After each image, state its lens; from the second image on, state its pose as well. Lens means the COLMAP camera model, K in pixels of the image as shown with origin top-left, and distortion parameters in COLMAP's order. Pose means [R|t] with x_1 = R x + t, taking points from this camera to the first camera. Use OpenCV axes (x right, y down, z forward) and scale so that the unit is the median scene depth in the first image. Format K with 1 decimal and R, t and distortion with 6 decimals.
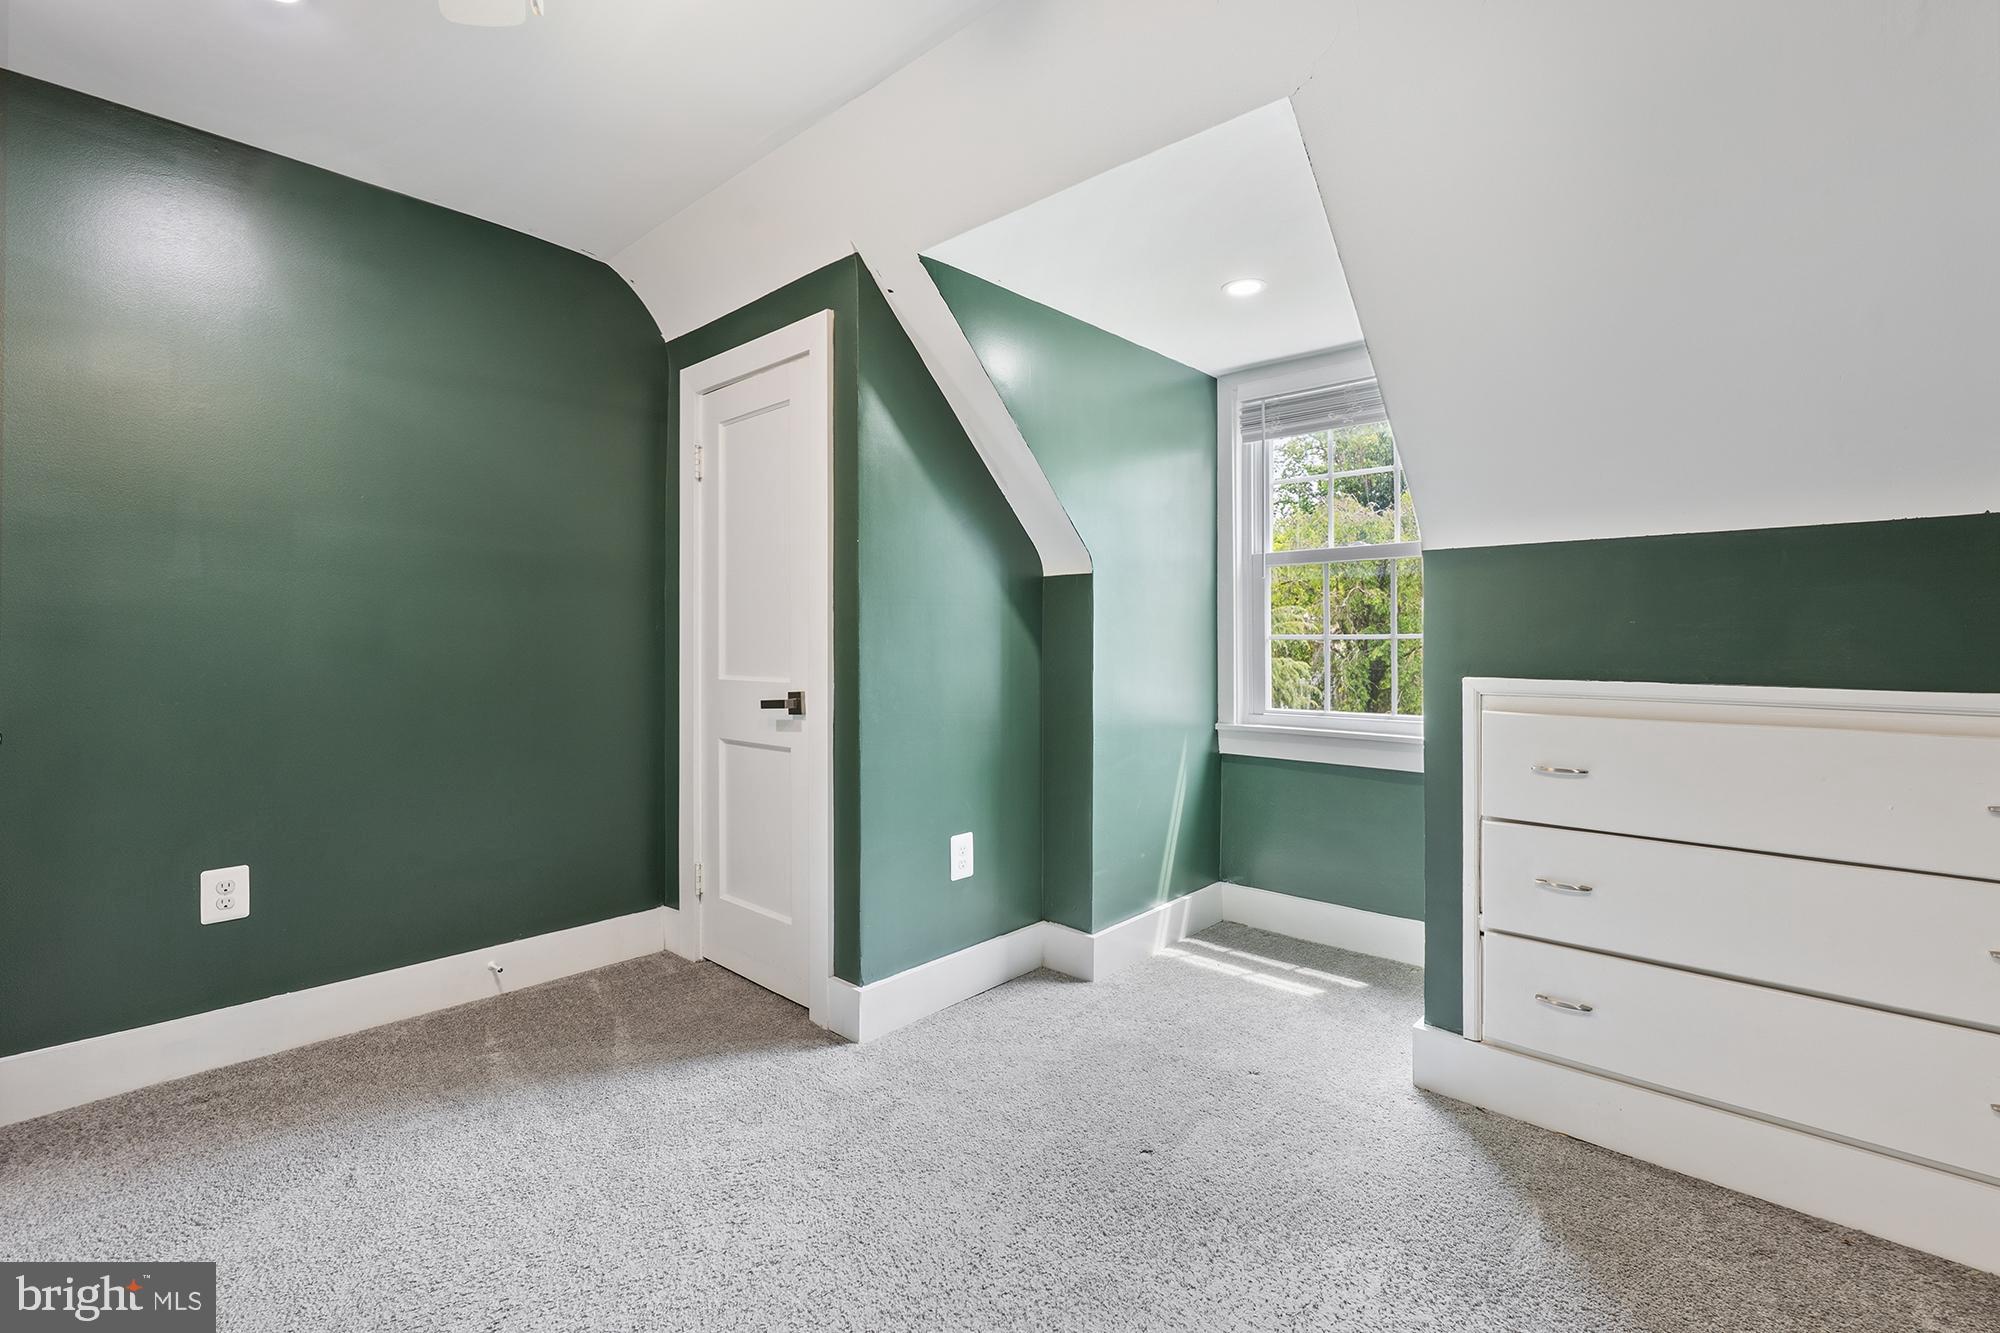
lens RADIAL K [[881.6, 0, 1002.0], [0, 881.6, 657.0], [0, 0, 1]] dist [-0.000744, 0.000080]
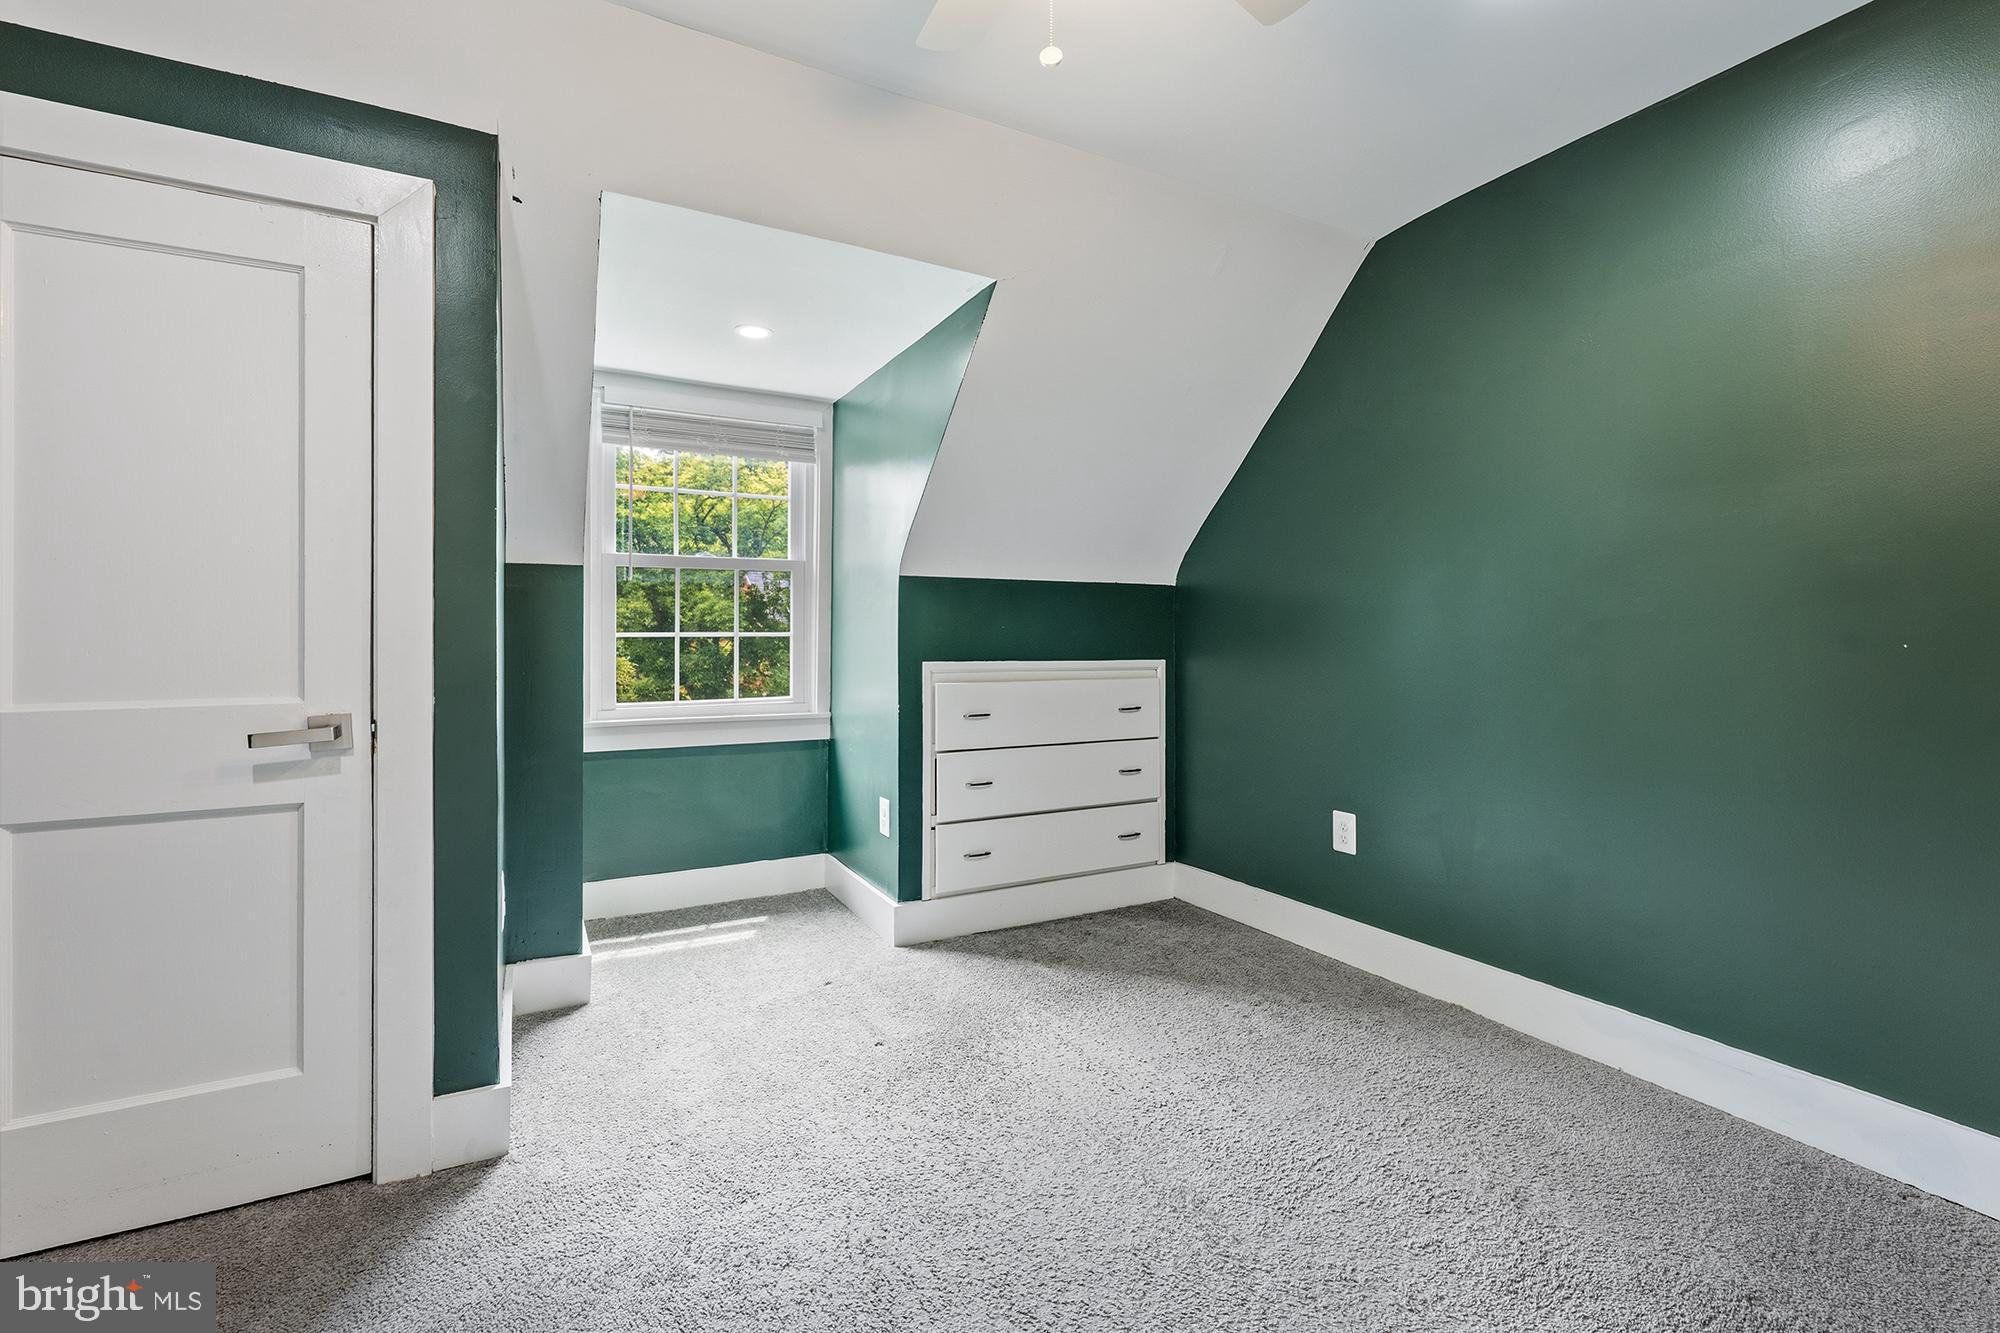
lens RADIAL K [[881.6, 0, 1006.7], [0, 881.6, 659.9], [0, 0, 1]] dist [-0.000744, 0.000080]
pose [[0.325331, -0.022768, 0.945326, -0.692516], [0.016477, 0.999695, 0.018407, -0.006305], [-0.945457, 0.009588, 0.325607, 0.297549]]
